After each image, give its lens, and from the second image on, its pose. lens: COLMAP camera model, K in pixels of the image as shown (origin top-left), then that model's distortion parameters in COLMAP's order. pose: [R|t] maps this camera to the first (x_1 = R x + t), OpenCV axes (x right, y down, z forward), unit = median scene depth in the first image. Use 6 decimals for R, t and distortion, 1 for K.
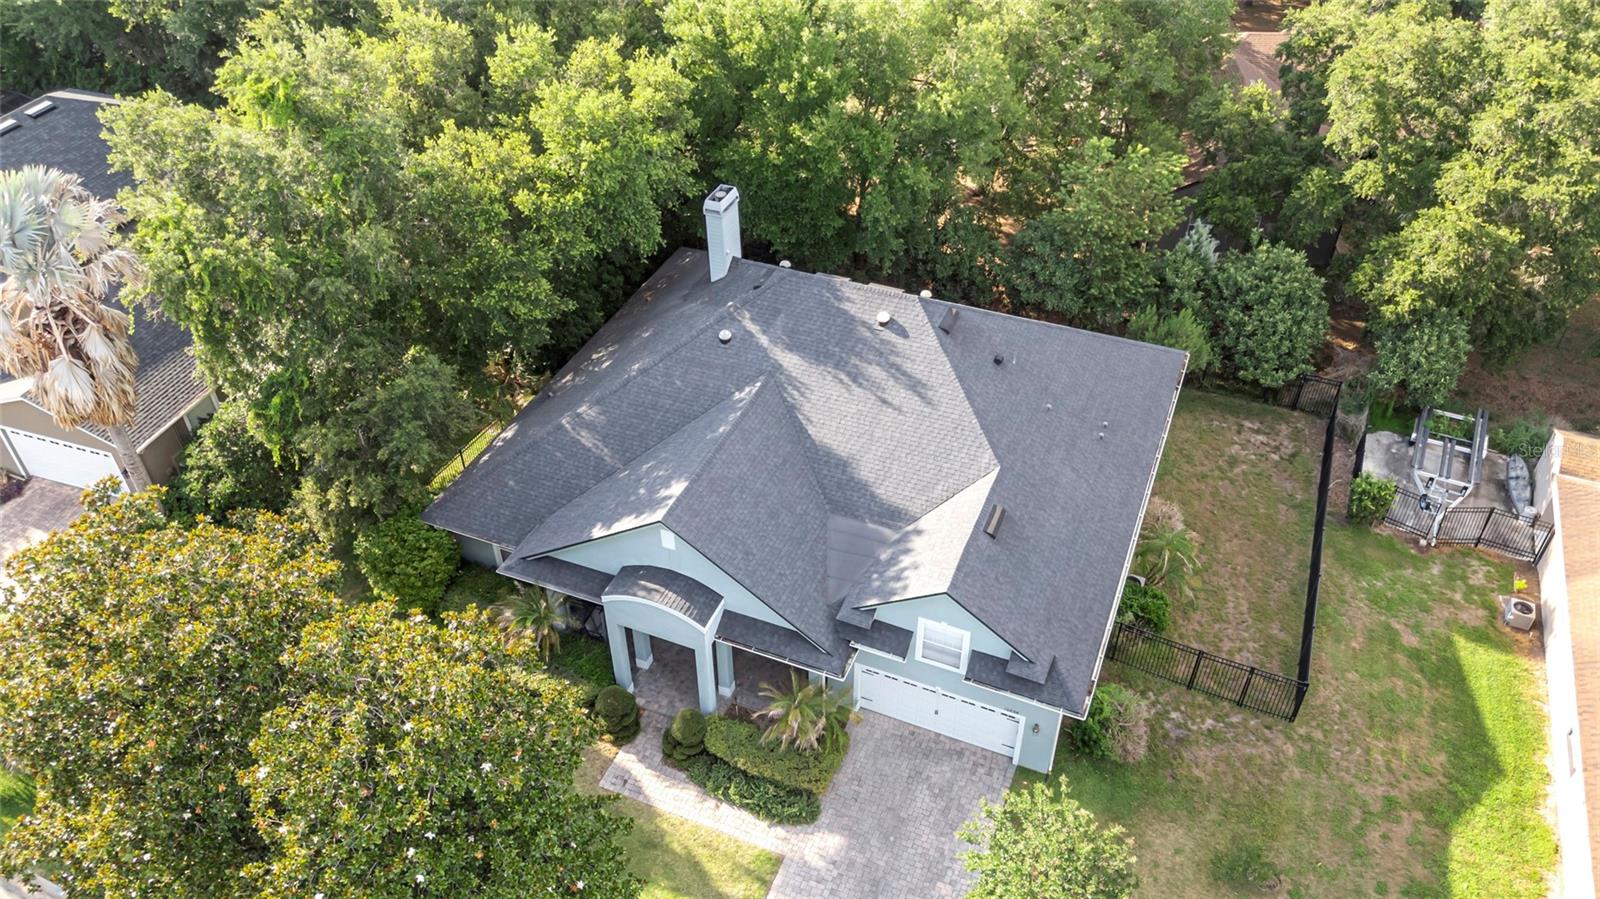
lens RADIAL K [[1226.7, 0, 800.0], [0, 1226.7, 449.5], [0, 0, 1]] dist [0.010906, 0.000104]
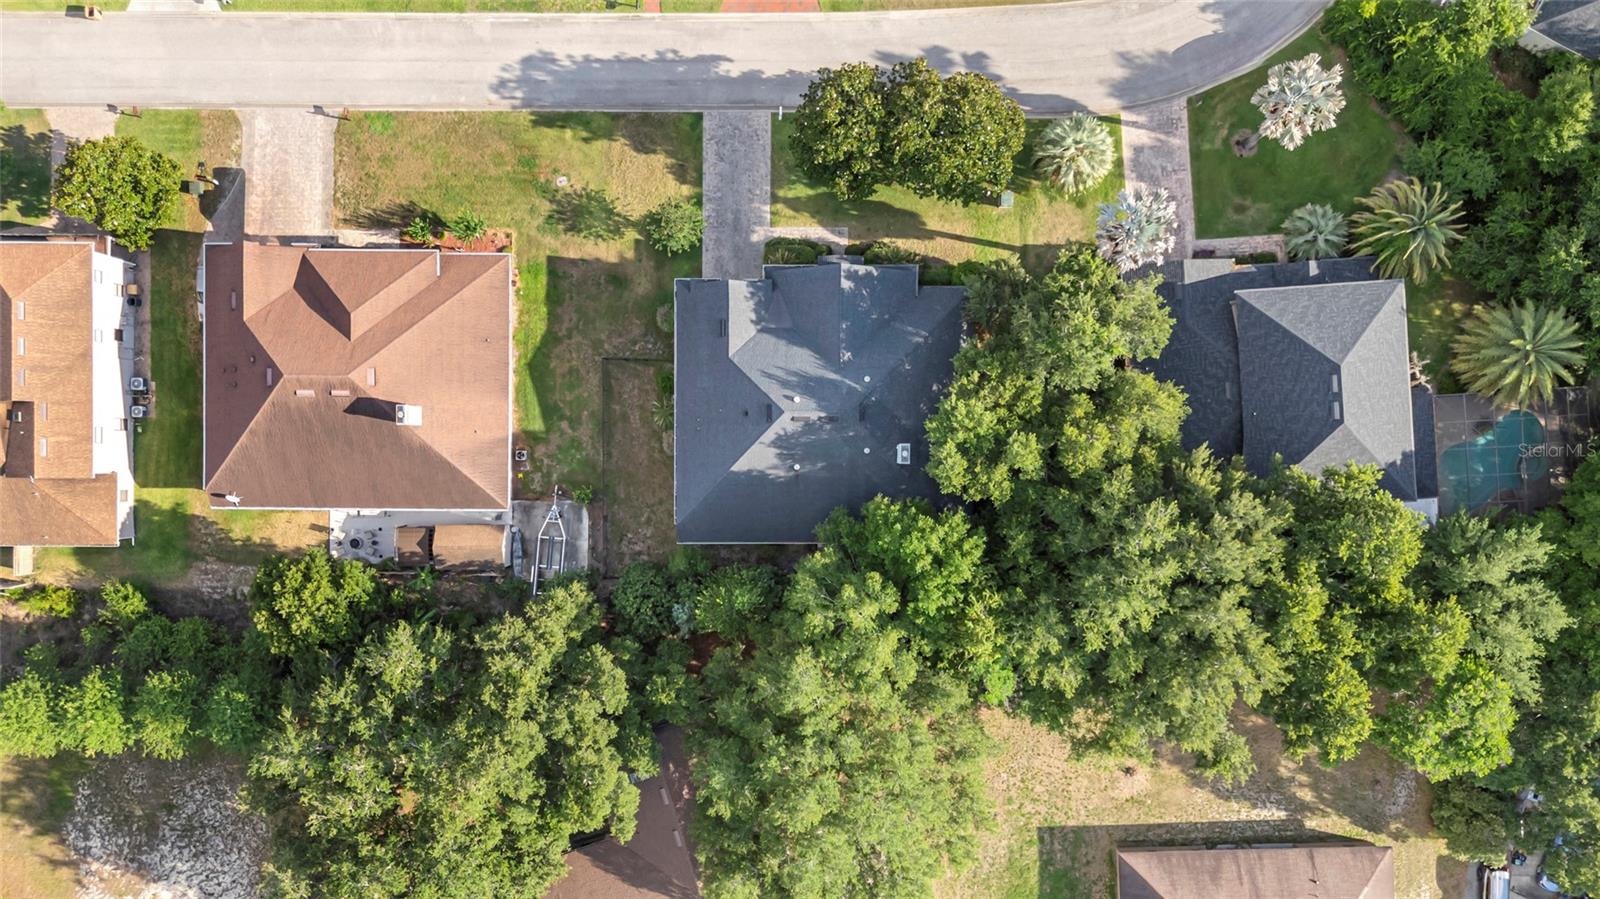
lens RADIAL K [[1226.7, 0, 800.0], [0, 1226.7, 449.5], [0, 0, 1]] dist [0.010906, 0.000104]
pose [[-0.926247, 0.376008, 0.026169, 0.037780], [-0.229092, -0.616752, 0.753083, -1.851988], [0.299305, 0.691545, 0.657405, -0.394356]]
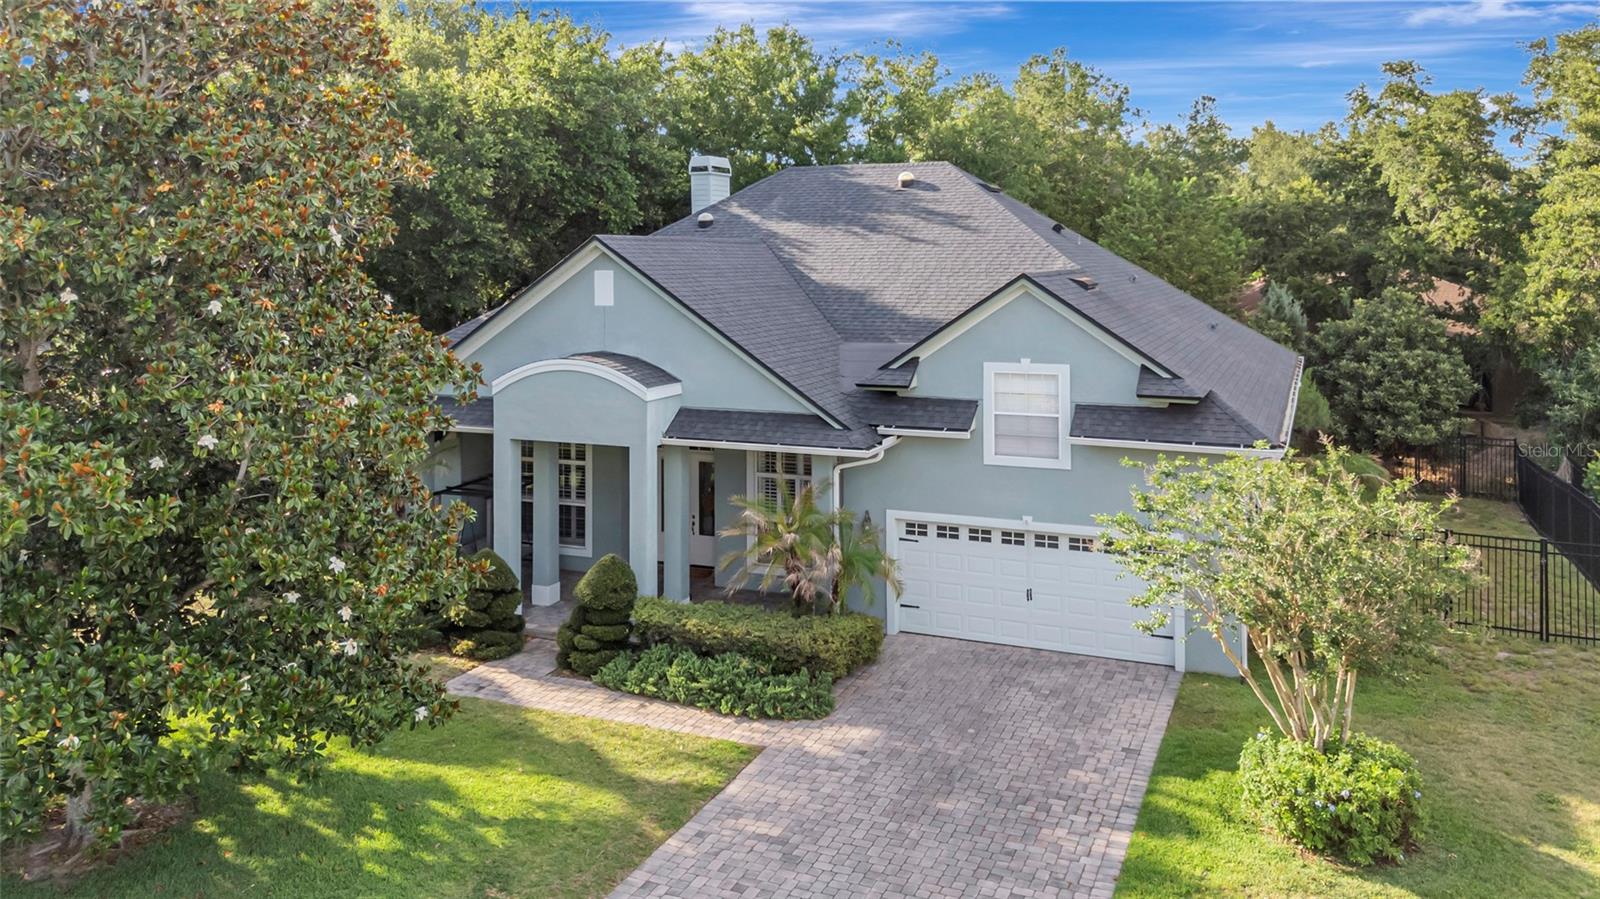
lens RADIAL K [[1236.6, 0, 793.2], [0, 1236.6, 516.8], [0, 0, 1]] dist [0.004452, 0.002563]
pose [[0.999898, -0.000456, -0.014276, 0.006482], [-0.008893, 0.762278, -0.647188, 0.582968], [0.011177, 0.647249, 0.762197, 0.534183]]
